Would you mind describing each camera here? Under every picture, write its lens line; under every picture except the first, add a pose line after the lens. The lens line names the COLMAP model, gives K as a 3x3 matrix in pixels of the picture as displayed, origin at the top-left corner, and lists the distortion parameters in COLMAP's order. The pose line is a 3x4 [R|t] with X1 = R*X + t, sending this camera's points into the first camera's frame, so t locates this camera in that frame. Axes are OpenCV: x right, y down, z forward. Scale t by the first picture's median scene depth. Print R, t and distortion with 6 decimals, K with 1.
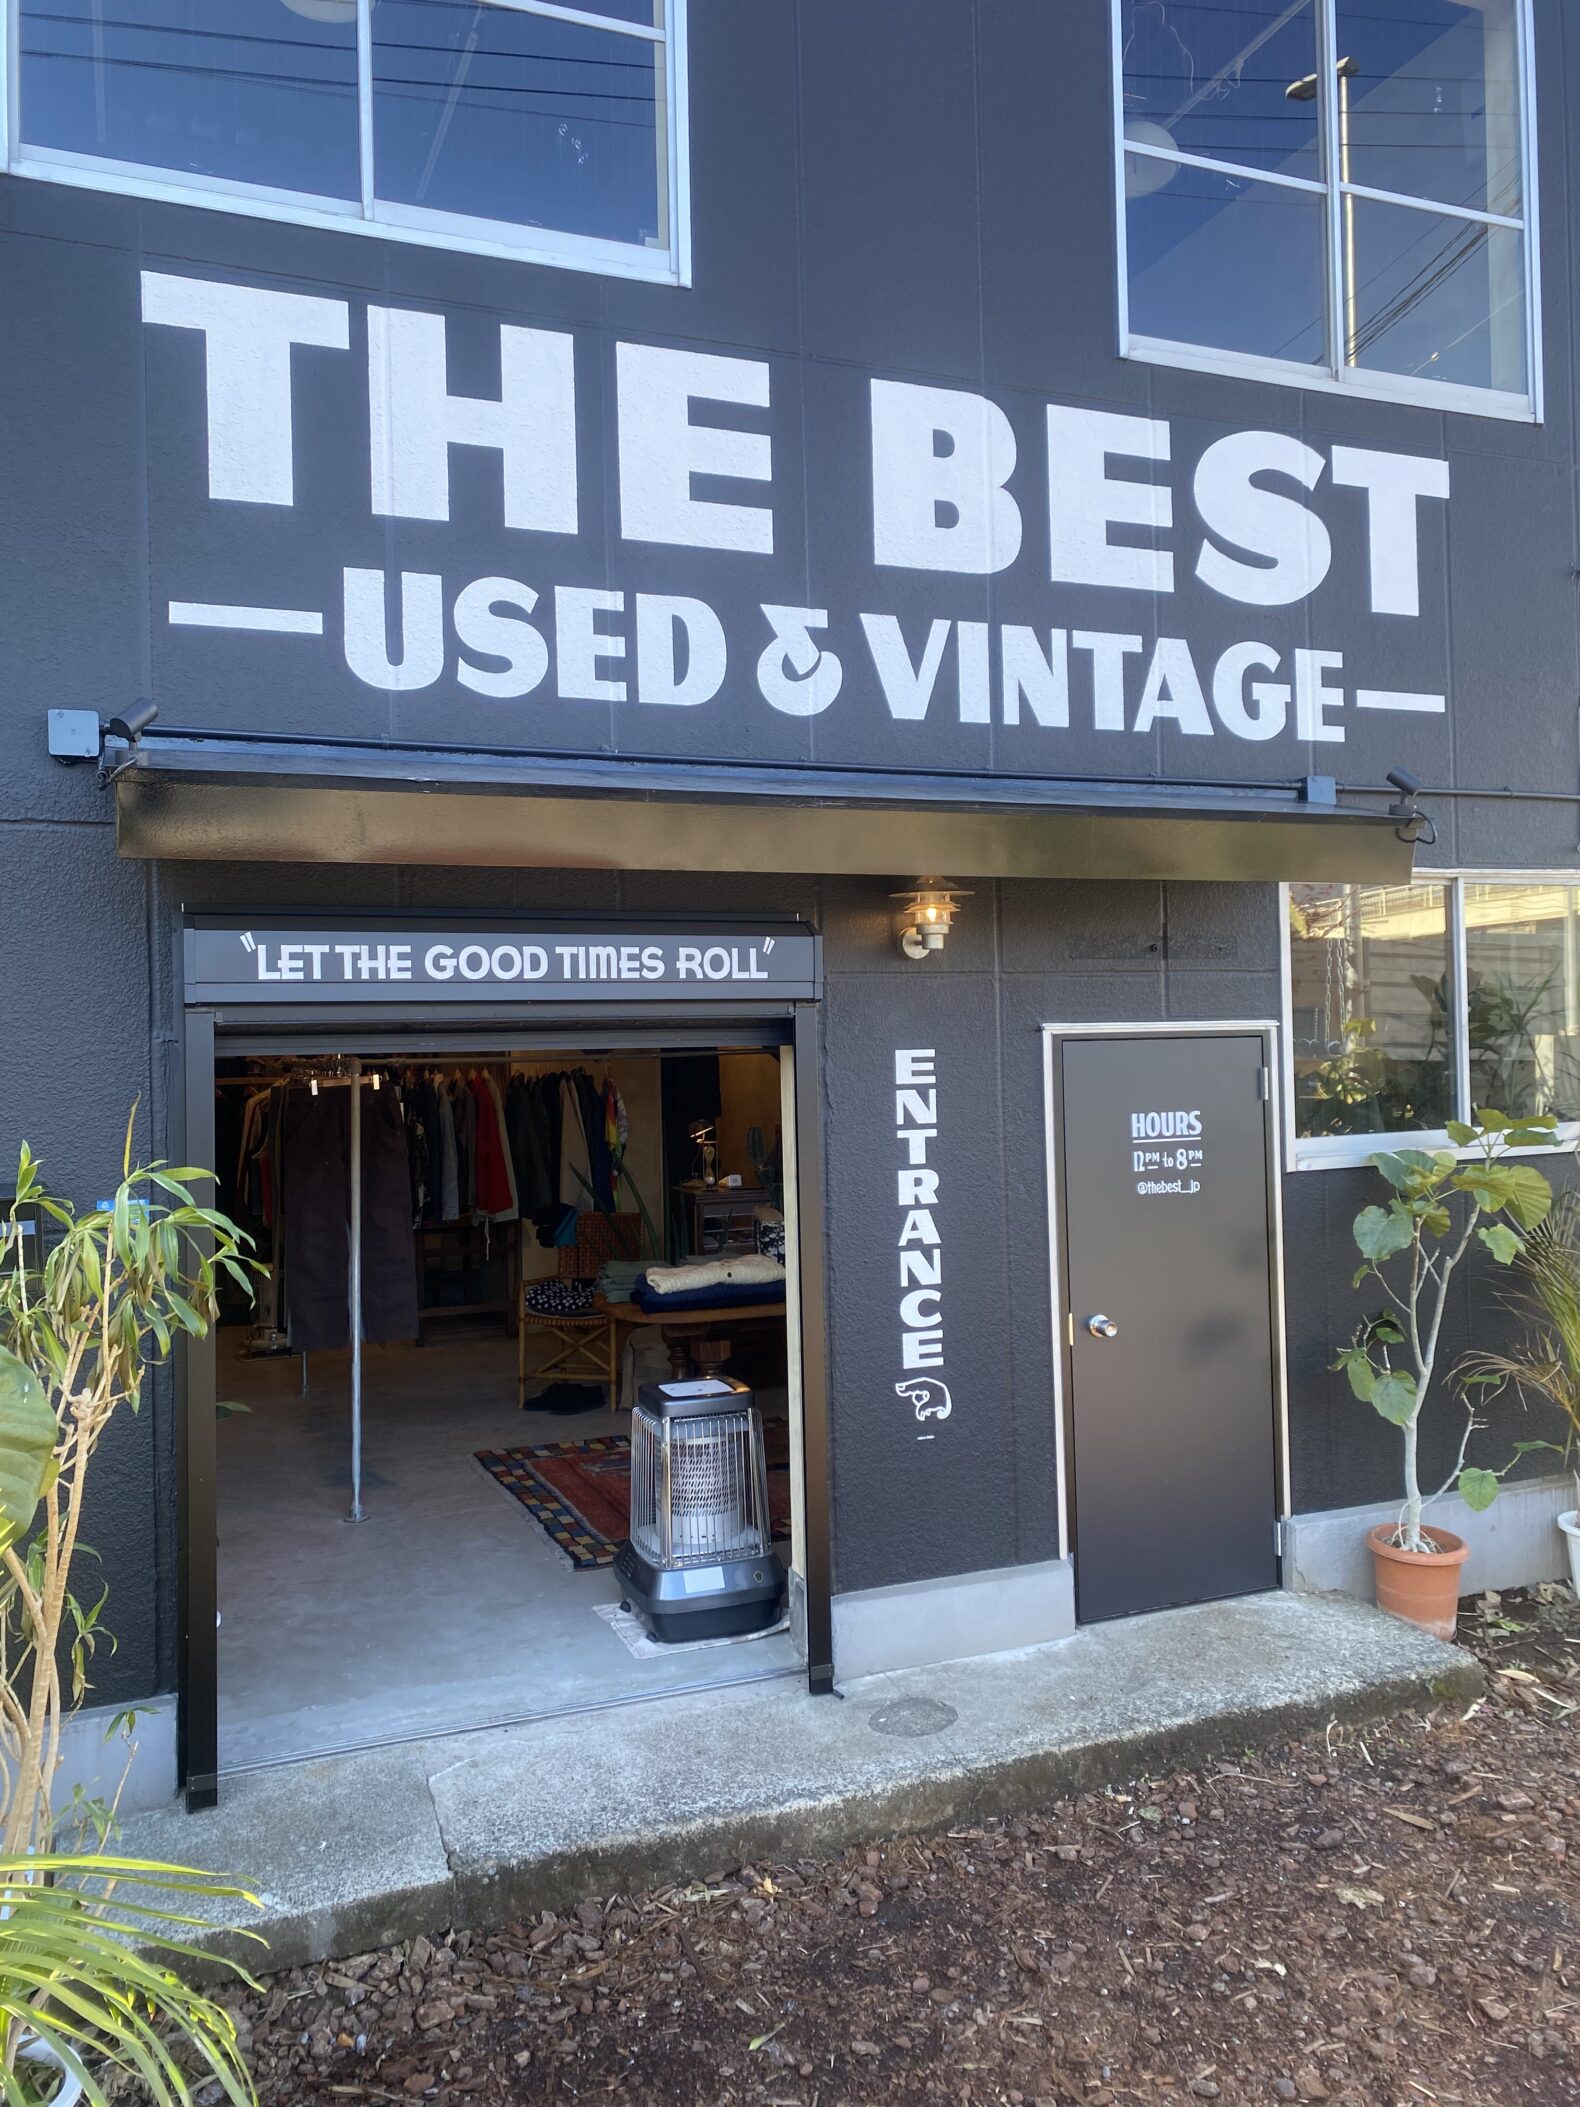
lens RADIAL K [[1593.1, 0, 775.2], [0, 1593.1, 1025.6], [0, 0, 1]] dist [0.049615, -0.052412]
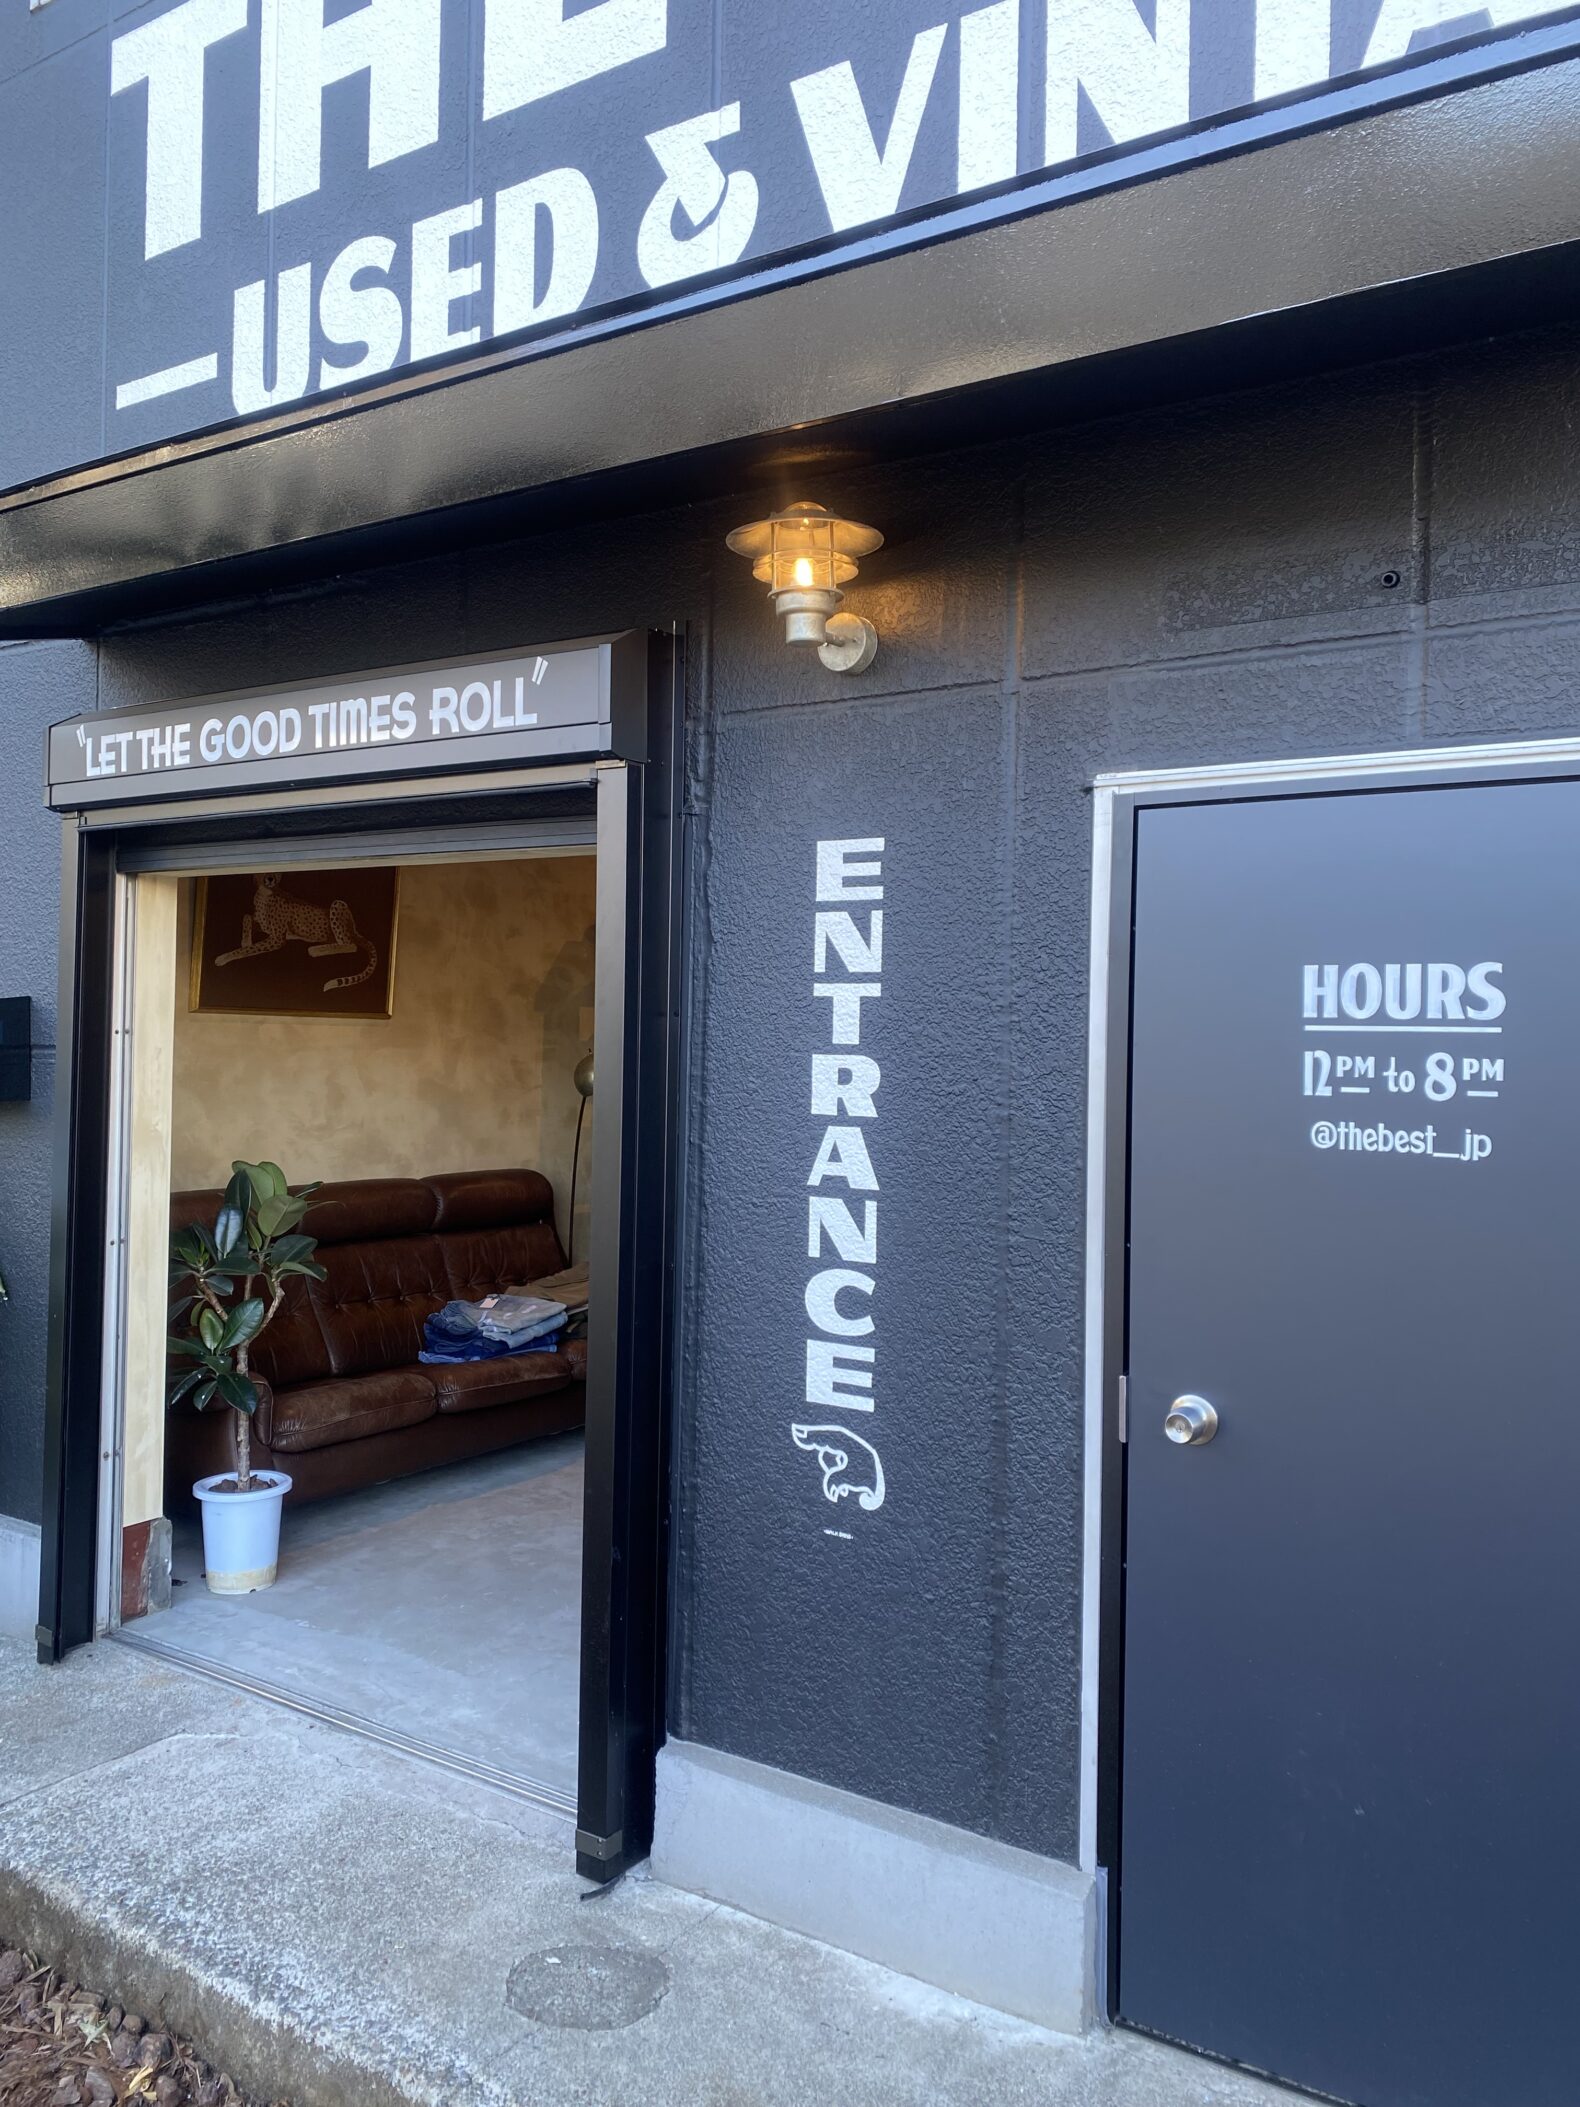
lens RADIAL K [[1593.1, 0, 799.1], [0, 1593.1, 1025.9], [0, 0, 1]] dist [0.049615, -0.052412]
pose [[0.571875, 0.028956, -0.819829, 0.536777], [-0.021055, 0.999566, 0.020618, 0.069569], [0.820070, 0.005471, 0.572237, 0.667577]]
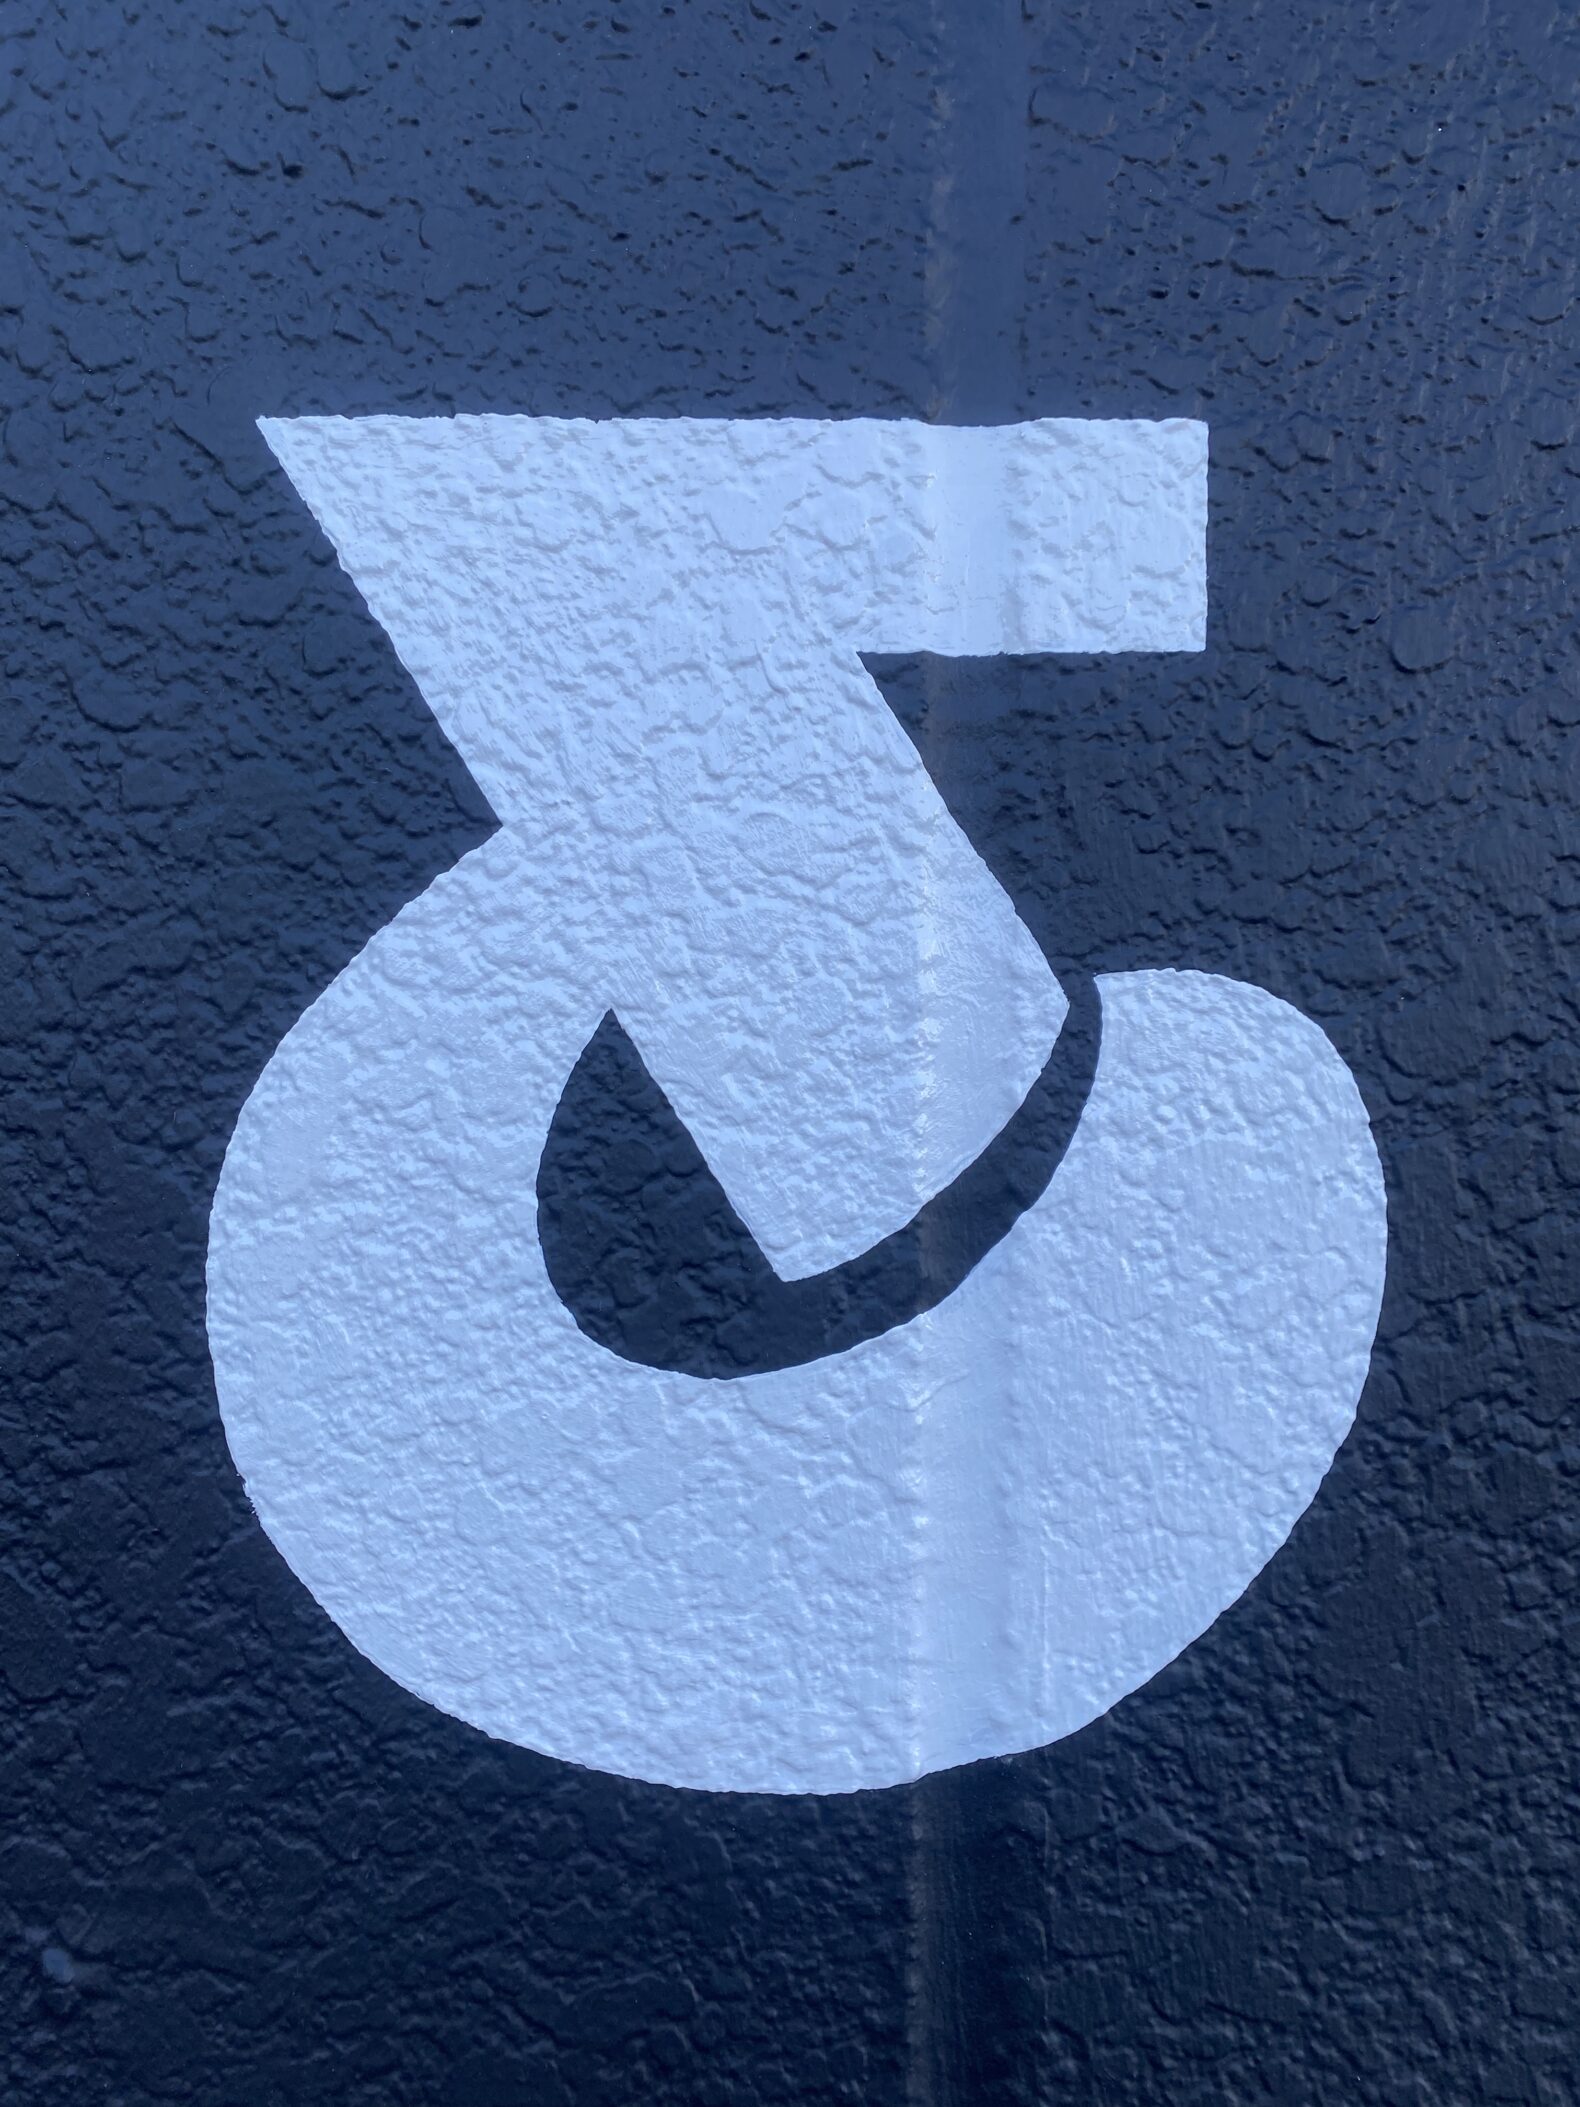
lens RADIAL K [[1593.1, 0, 814.7], [0, 1593.1, 1101.0], [0, 0, 1]] dist [0.049615, -0.052412]
pose [[0.924342, 0.037821, -0.379687, 0.044401], [-0.023523, 0.998831, 0.042228, -0.227163], [0.380840, -0.030102, 0.924151, 0.908211]]
